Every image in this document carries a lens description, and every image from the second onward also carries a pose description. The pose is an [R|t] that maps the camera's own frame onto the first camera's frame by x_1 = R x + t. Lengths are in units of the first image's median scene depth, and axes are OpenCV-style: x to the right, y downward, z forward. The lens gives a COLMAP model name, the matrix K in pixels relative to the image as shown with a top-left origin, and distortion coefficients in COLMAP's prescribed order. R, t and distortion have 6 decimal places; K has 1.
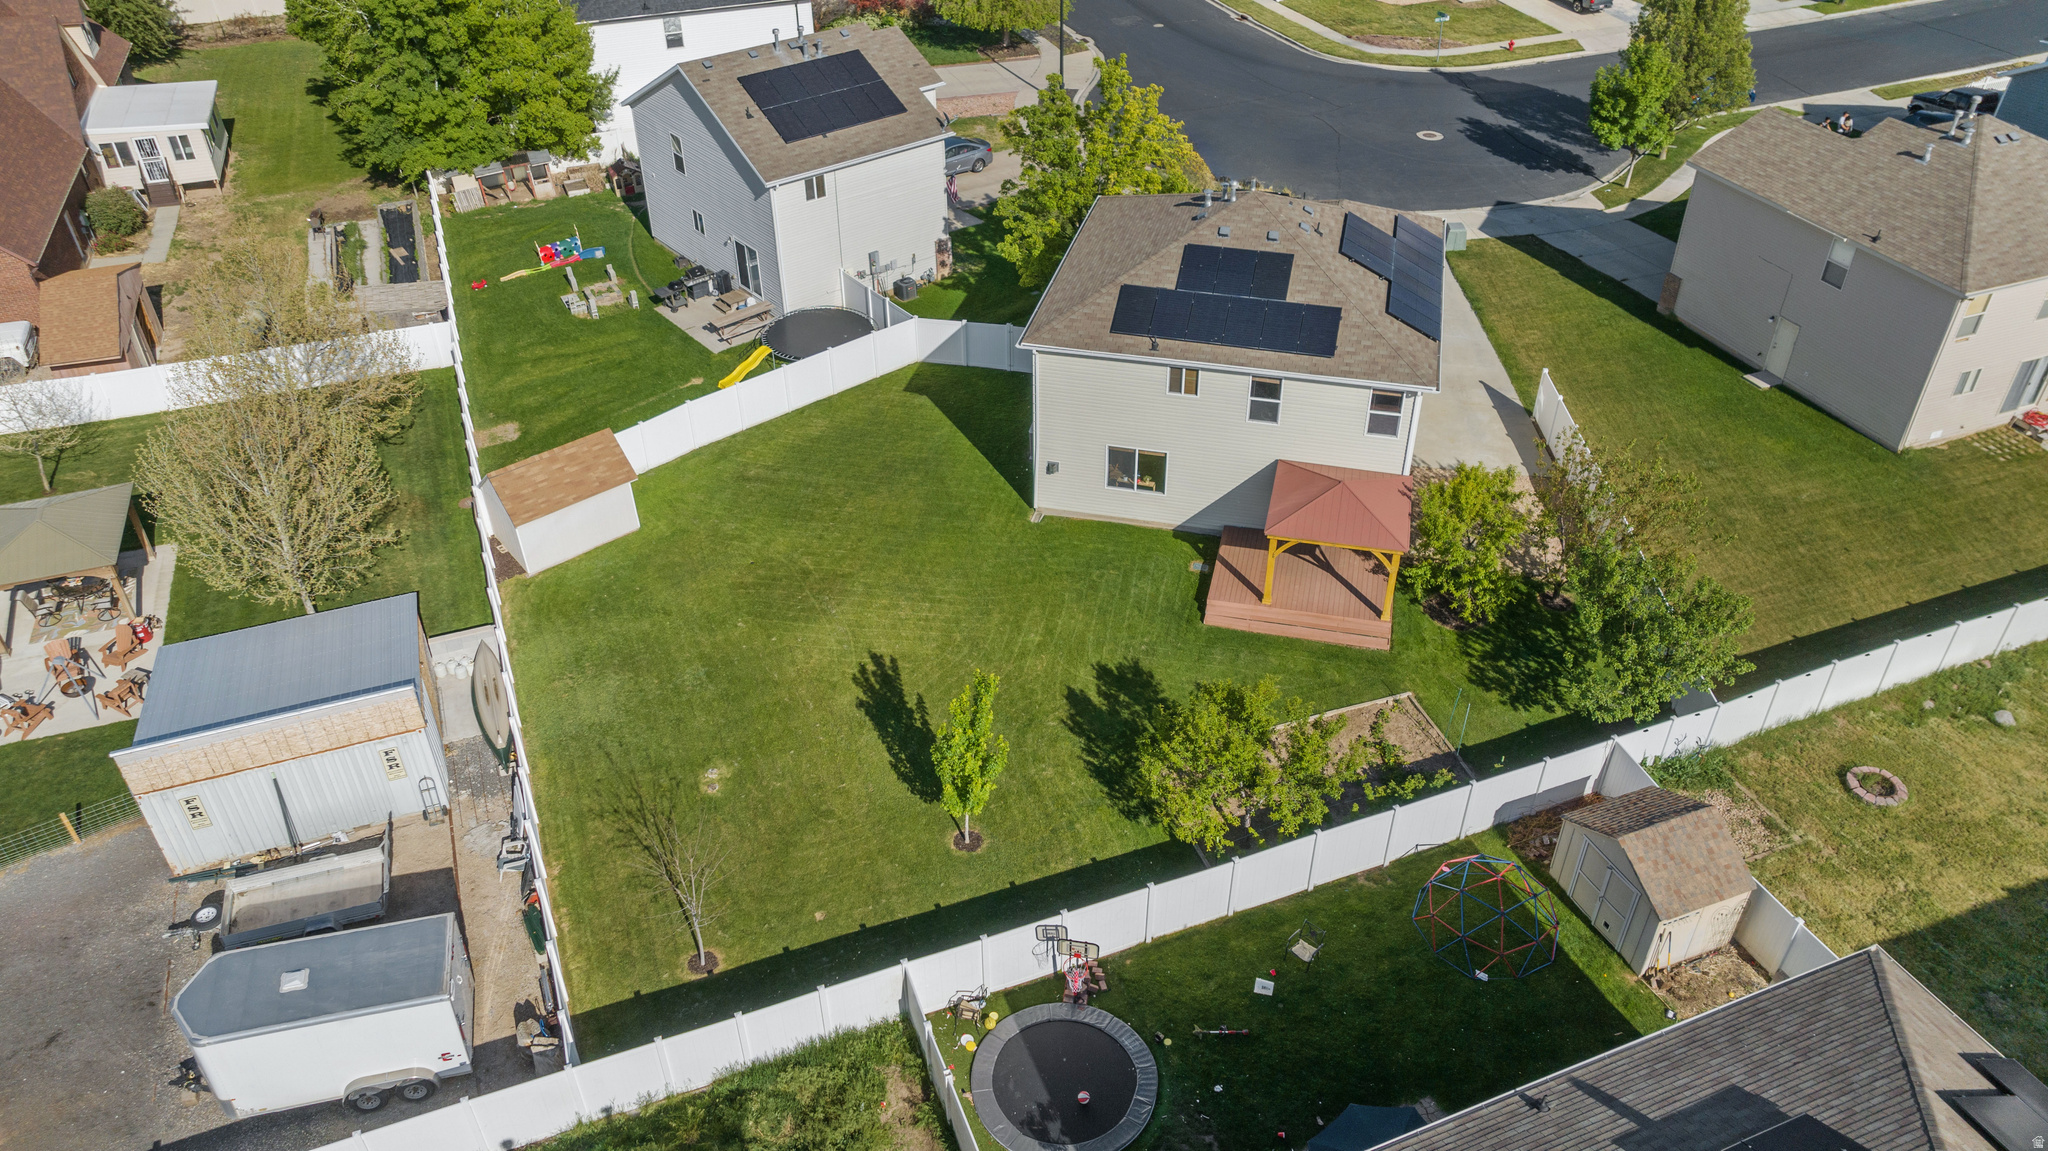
lens RADIAL K [[1439.8, 0, 1022.8], [0, 1439.8, 580.5], [0, 0, 1]] dist [-0.028930, 0.027728]
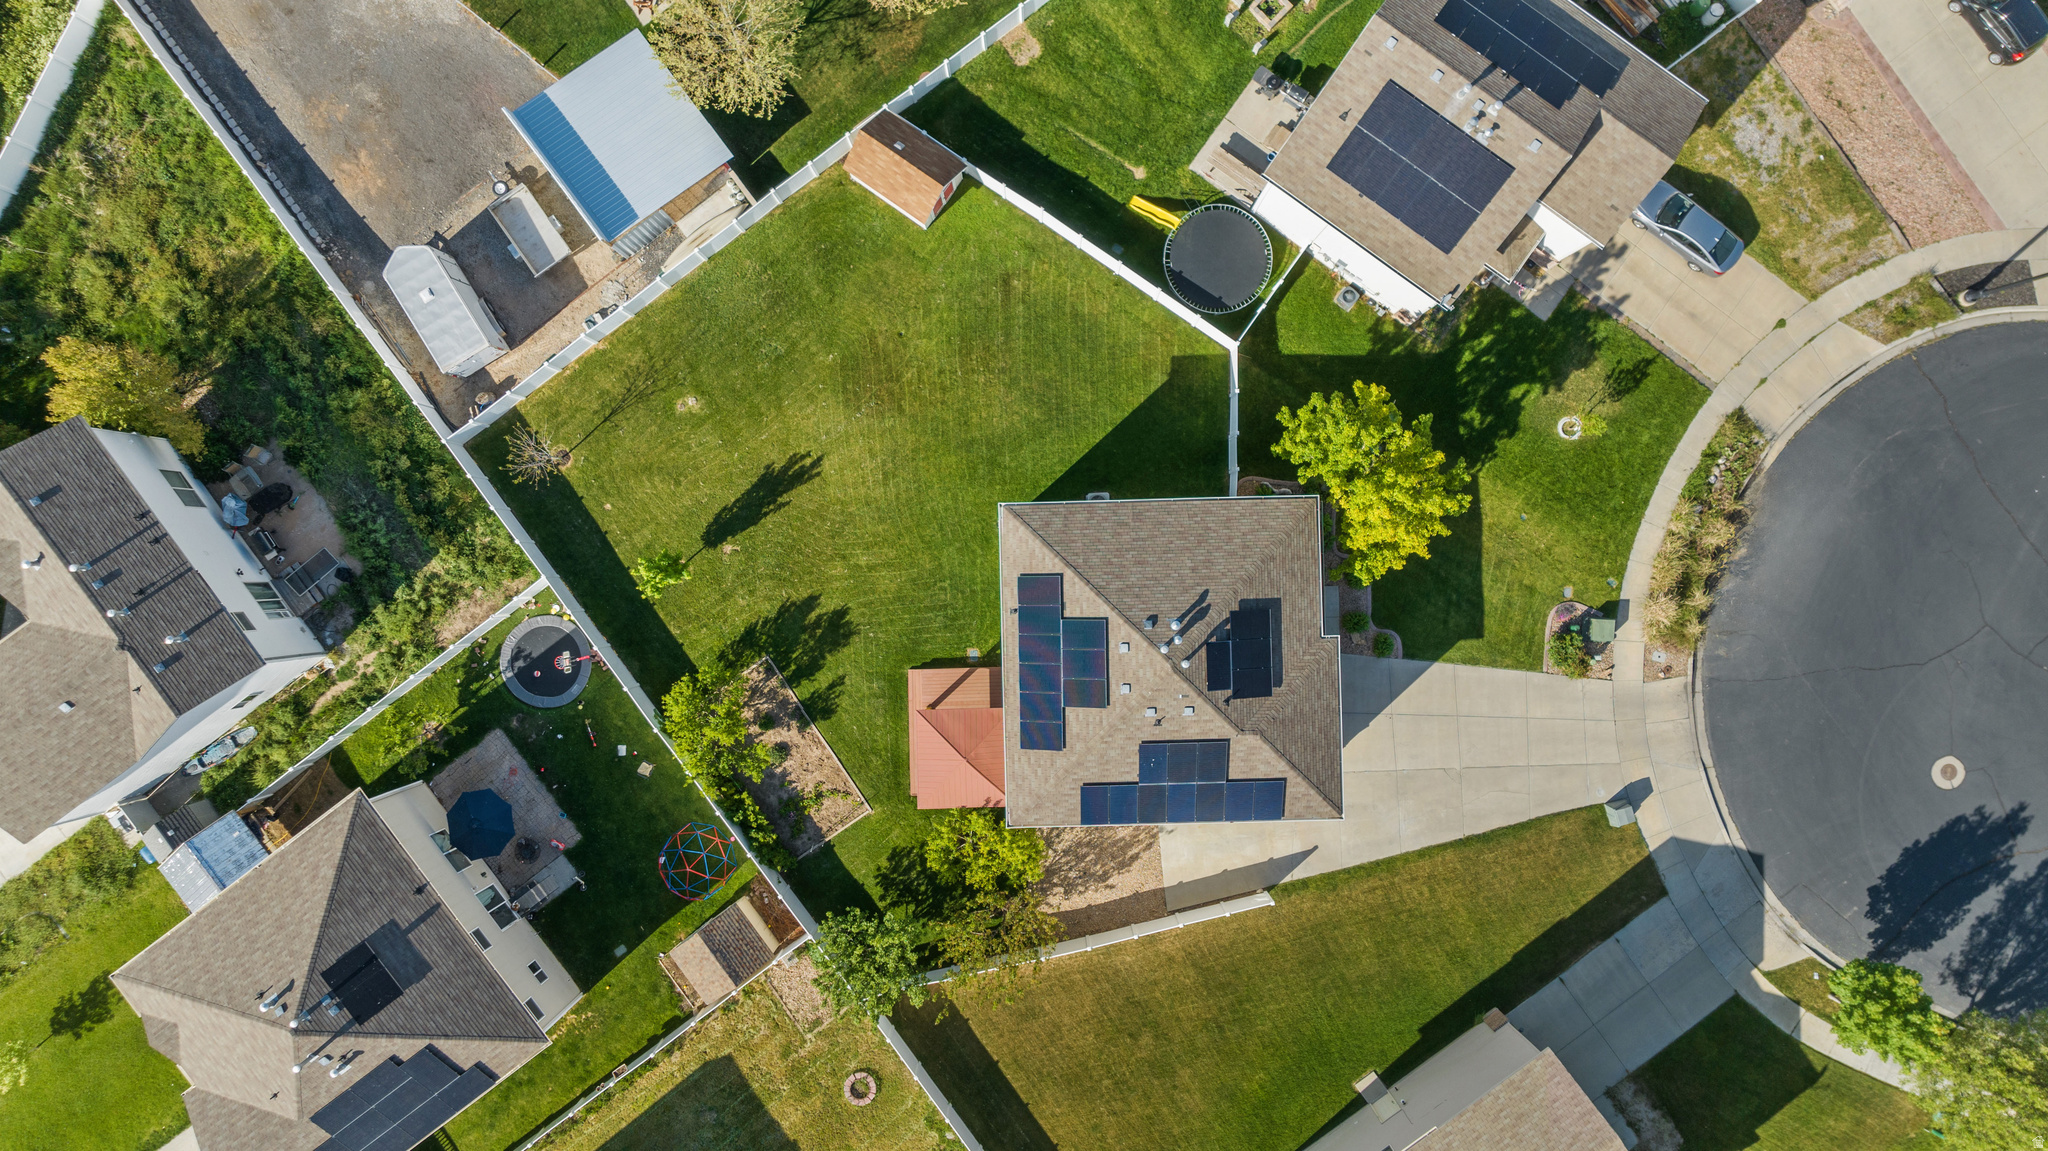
lens RADIAL K [[1439.8, 0, 1022.8], [0, 1439.8, 569.6], [0, 0, 1]] dist [-0.028930, 0.027728]
pose [[0.267546, 0.963491, 0.010253, 0.043569], [-0.571907, 0.150227, 0.806445, -1.172794], [0.775462, -0.221625, 0.591220, 0.247450]]
